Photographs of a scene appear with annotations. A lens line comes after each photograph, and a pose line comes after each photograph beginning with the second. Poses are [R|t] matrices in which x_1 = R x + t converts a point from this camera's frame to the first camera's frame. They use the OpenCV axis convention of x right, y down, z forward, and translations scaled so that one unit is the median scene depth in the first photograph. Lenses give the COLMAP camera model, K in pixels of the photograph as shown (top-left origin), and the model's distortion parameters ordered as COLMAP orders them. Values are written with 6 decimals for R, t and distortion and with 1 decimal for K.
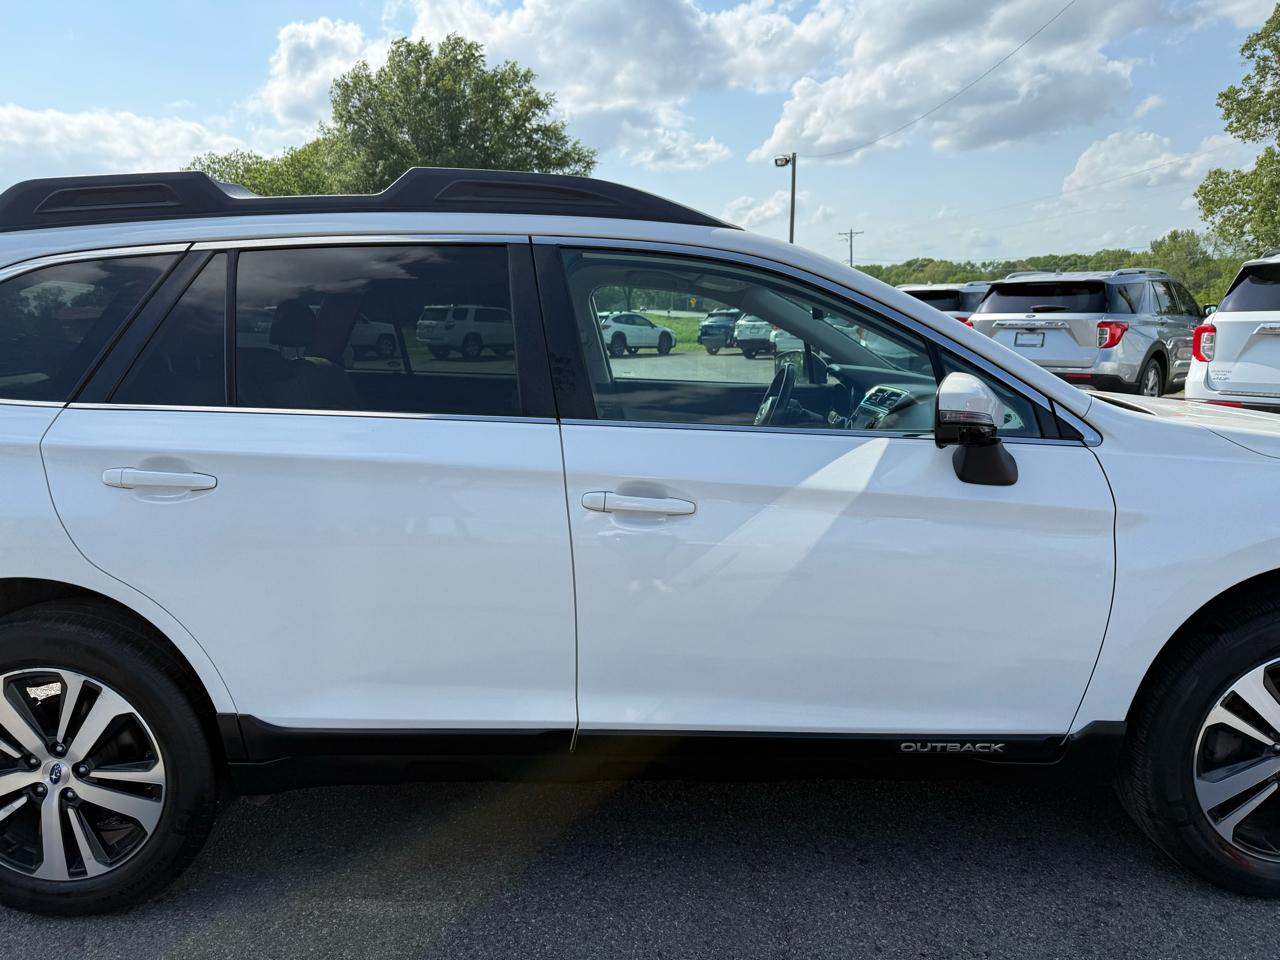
lens RADIAL K [[917.6, 0, 646.0], [0, 917.6, 483.8], [0, 0, 1]] dist [0.035552, -0.059925]
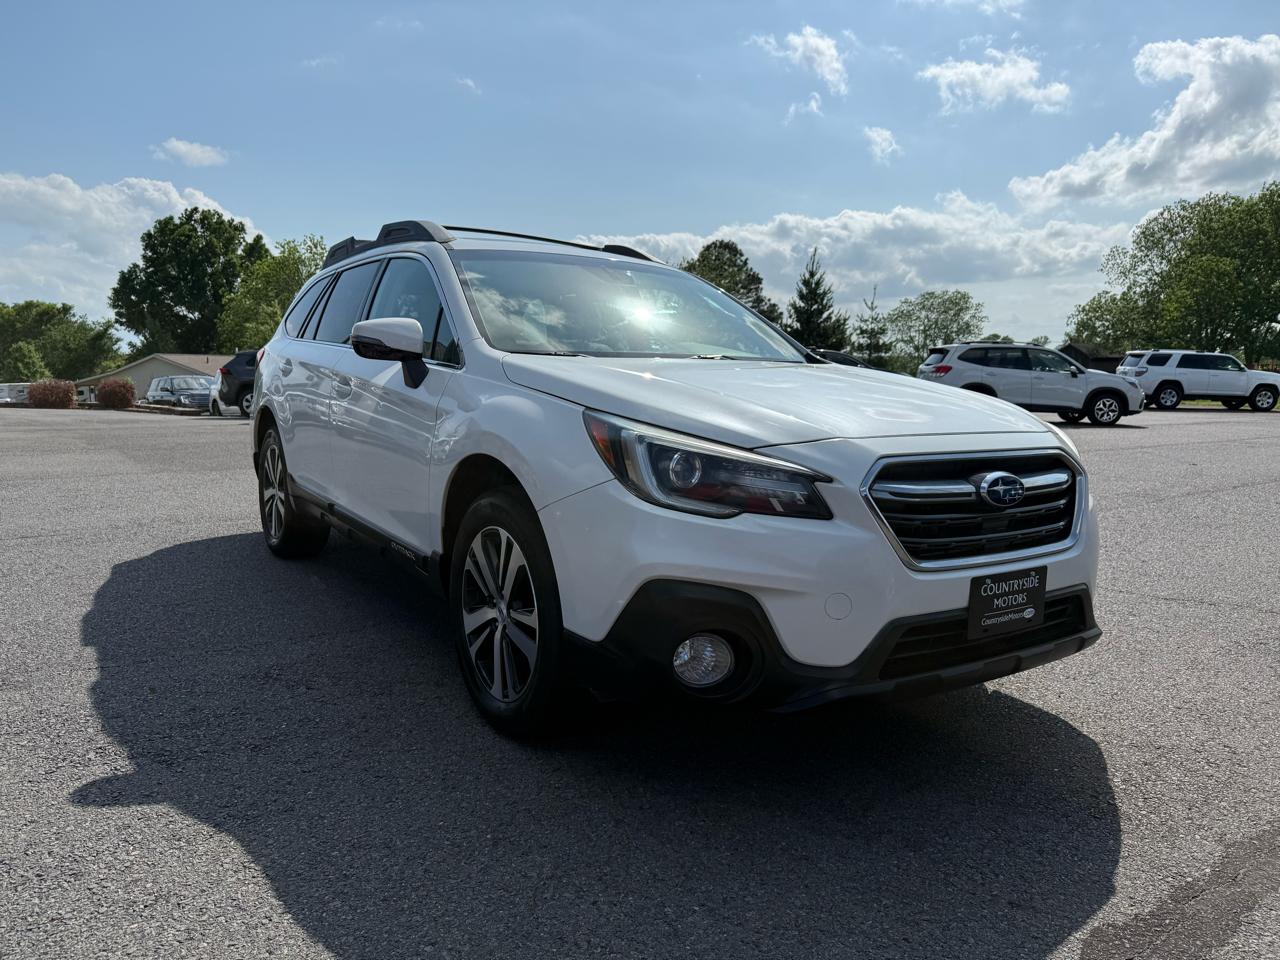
lens RADIAL K [[937.5, 0, 640.0], [0, 937.5, 480.0], [0, 0, 1]] dist [0.030988, -0.000014]
pose [[0.553214, 0.128429, -0.823080, 0.397758], [-0.181081, 0.982958, 0.031667, 0.007095], [0.813120, 0.131525, 0.567042, 0.079876]]
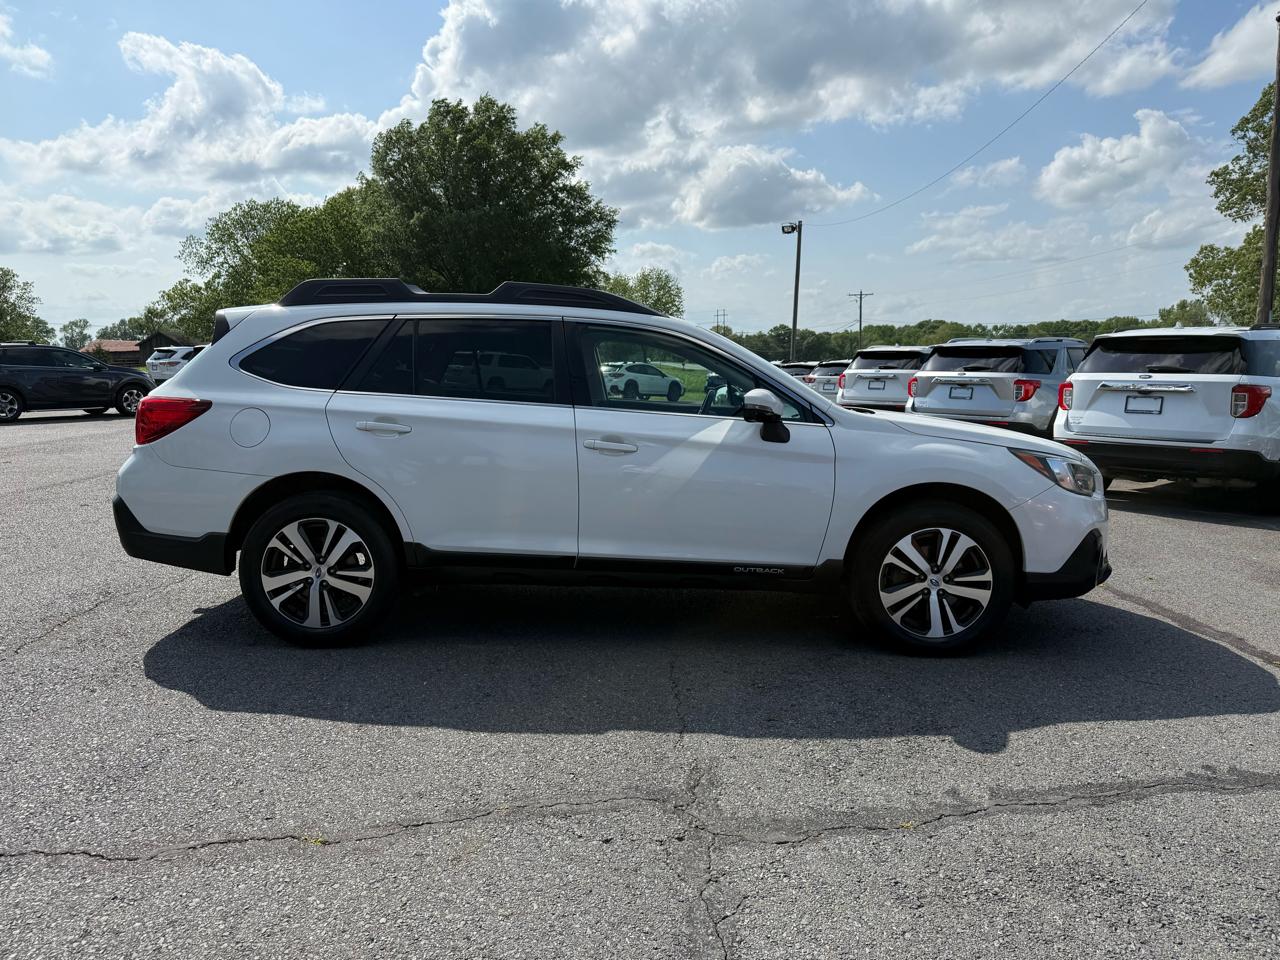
lens RADIAL K [[915.0, 0, 658.1], [0, 915.0, 481.2], [0, 0, 1]] dist [0.024811, -0.036665]
pose [[0.999540, 0.030281, -0.001547, 0.021361], [-0.030320, 0.997916, -0.056952, 0.043387], [-0.000181, 0.056972, 0.998376, -0.215702]]
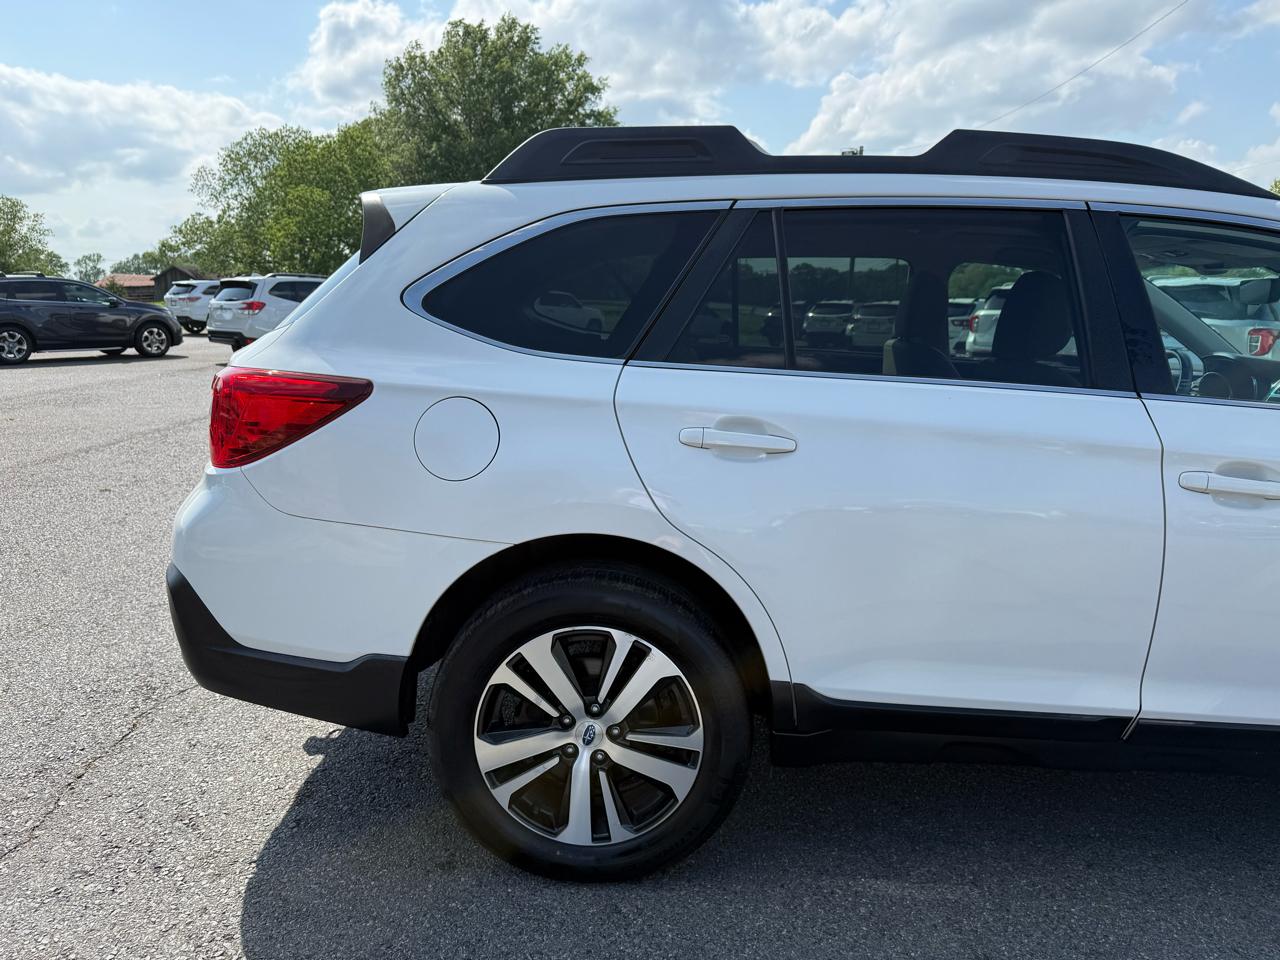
lens RADIAL K [[922.7, 0, 637.0], [0, 922.7, 474.9], [0, 0, 1]] dist [0.035081, -0.048188]
pose [[0.998486, 0.042391, -0.035040, -0.119249], [-0.042370, 0.999101, 0.001342, 0.007287], [0.035065, 0.000145, 0.999385, 0.003363]]
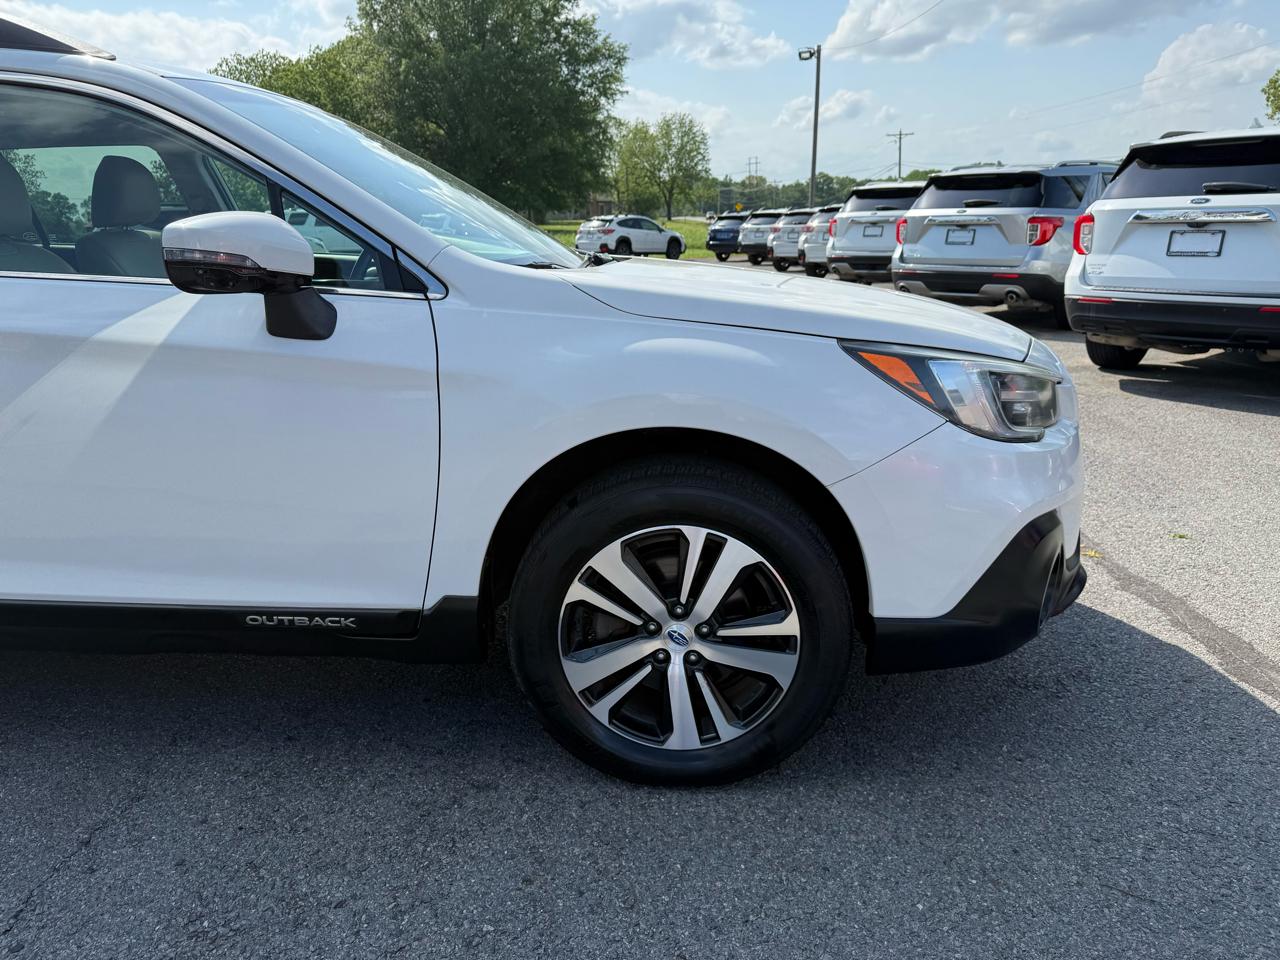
lens RADIAL K [[932.5, 0, 654.4], [0, 932.5, 481.3], [0, 0, 1]] dist [-0.006720, 0.000752]
pose [[0.998988, 0.011278, -0.043548, 0.152930], [-0.007373, 0.996023, 0.088794, 0.011195], [0.044376, -0.088383, 0.995098, 0.014635]]
